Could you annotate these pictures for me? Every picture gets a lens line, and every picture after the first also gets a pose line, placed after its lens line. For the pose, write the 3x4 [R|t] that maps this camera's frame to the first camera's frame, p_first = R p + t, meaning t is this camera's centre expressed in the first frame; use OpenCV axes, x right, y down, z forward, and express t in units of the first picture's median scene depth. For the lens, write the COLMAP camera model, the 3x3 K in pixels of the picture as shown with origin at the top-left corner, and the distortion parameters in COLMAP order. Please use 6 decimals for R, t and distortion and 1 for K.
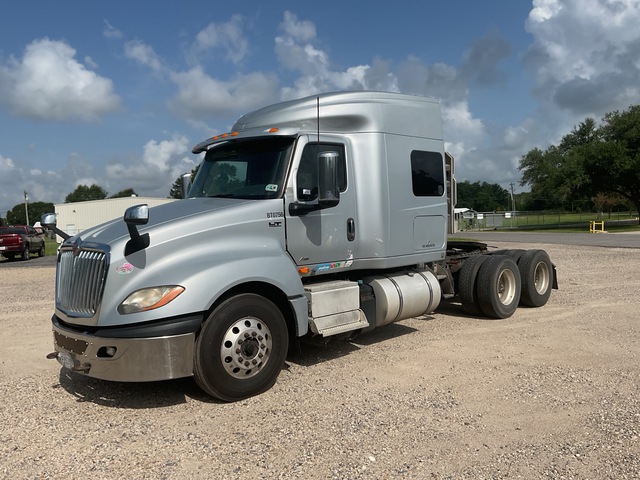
lens RADIAL K [[545.1, 0, 320.0], [0, 545.1, 240.0], [0, 0, 1]] dist [-0.000382, -0.003264]
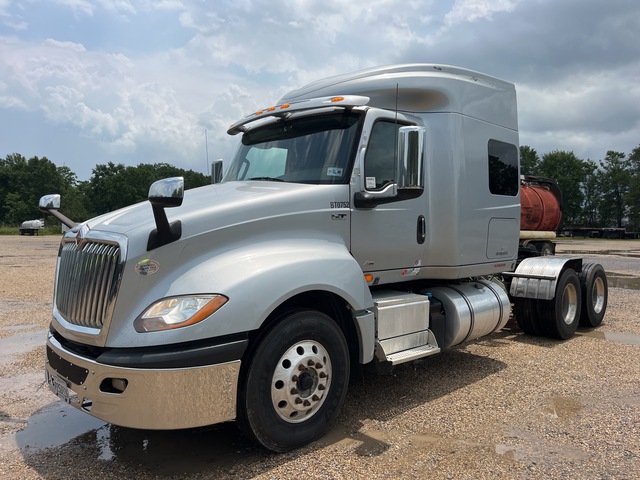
lens RADIAL K [[517.5, 0, 320.0], [0, 517.5, 240.0], [0, 0, 1]] dist [0.004640, 0.000008]
pose [[0.999326, 0.036635, -0.002152, -0.101325], [-0.036661, 0.999234, -0.013669, 0.012800], [0.001649, 0.013738, 0.999904, 0.248832]]
